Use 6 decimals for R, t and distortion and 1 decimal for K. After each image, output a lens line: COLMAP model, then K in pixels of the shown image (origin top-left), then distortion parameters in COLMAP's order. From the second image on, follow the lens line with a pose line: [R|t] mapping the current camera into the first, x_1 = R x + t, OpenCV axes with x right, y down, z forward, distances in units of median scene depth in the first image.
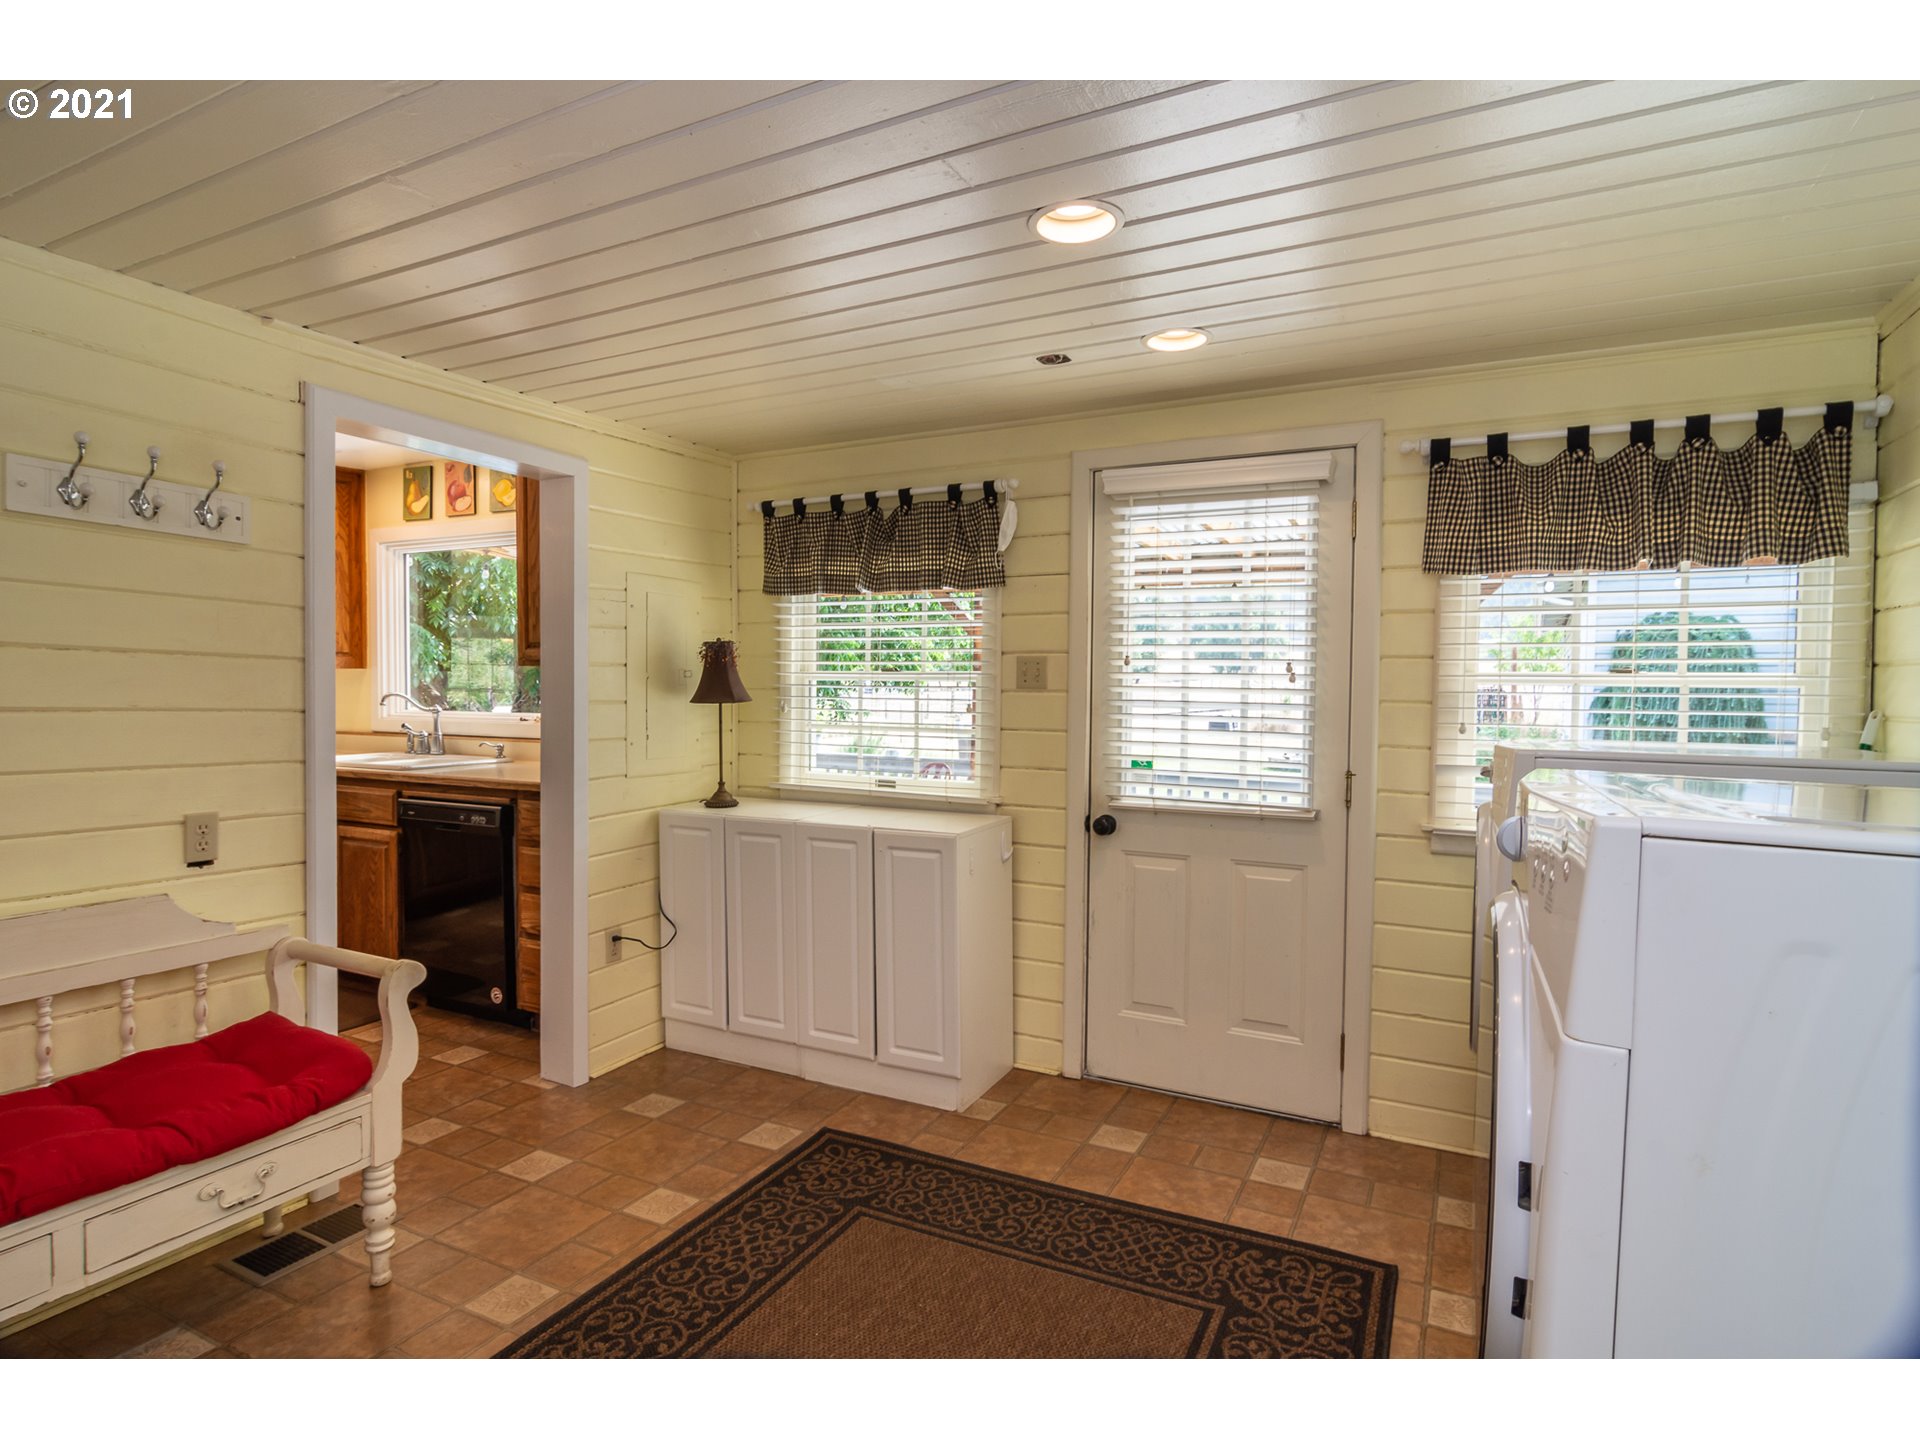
lens RADIAL K [[991.0, 0, 935.0], [0, 991.0, 726.5], [0, 0, 1]] dist [0.001602, 0.000584]
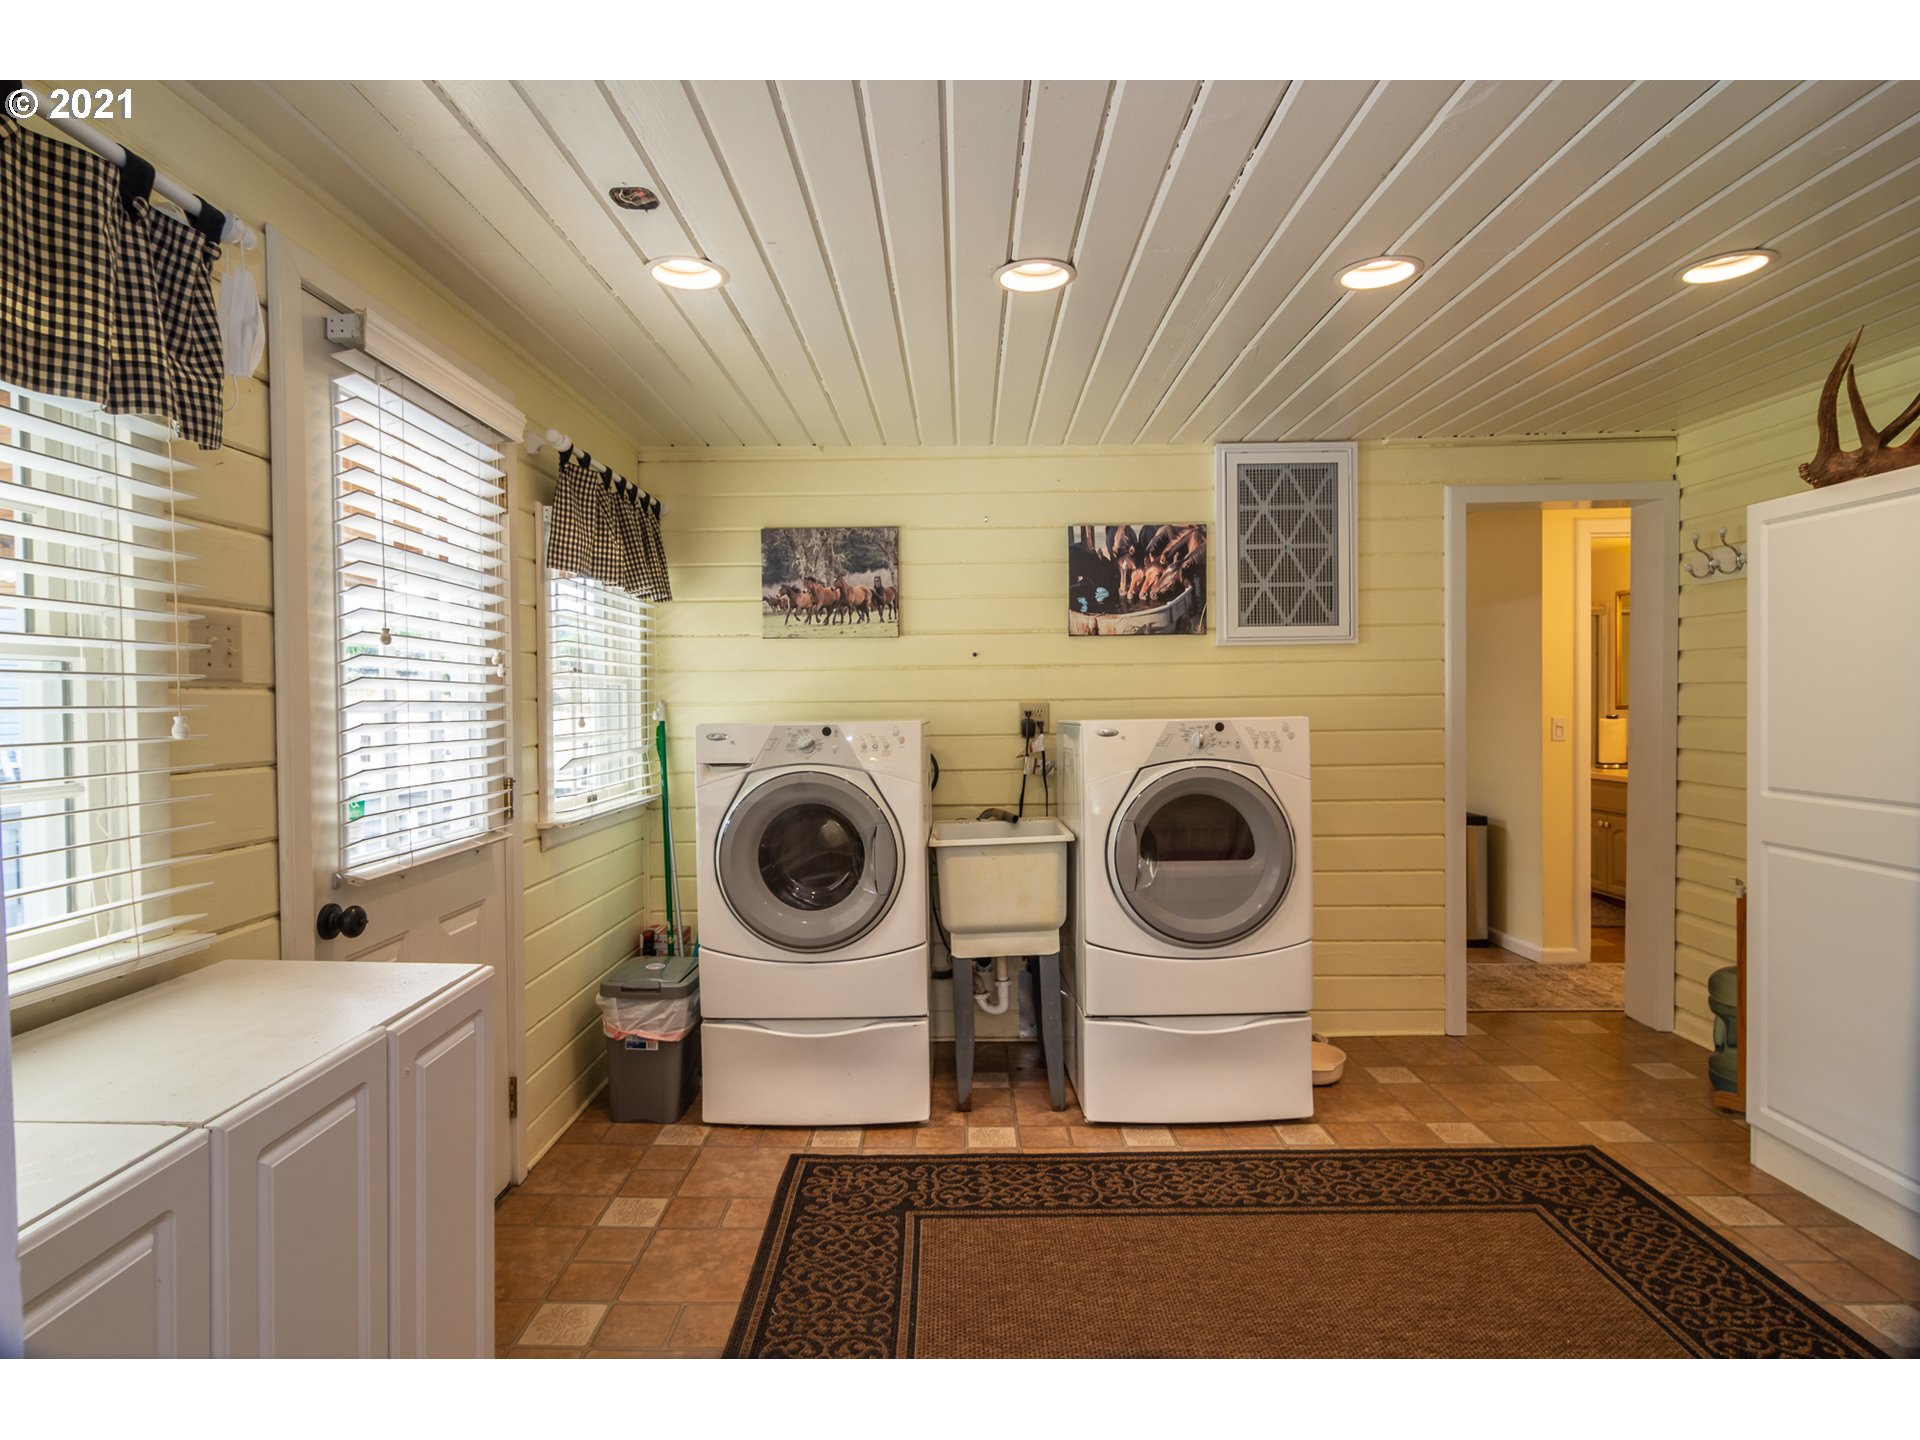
lens RADIAL K [[1027.4, 0, 949.7], [0, 1027.4, 715.8], [0, 0, 1]] dist [-0.004092, 0.002057]
pose [[-0.449610, -0.022026, 0.892954, -0.391321], [0.039562, 0.998224, 0.044542, -0.023451], [-0.892349, 0.055353, -0.447940, 0.720860]]
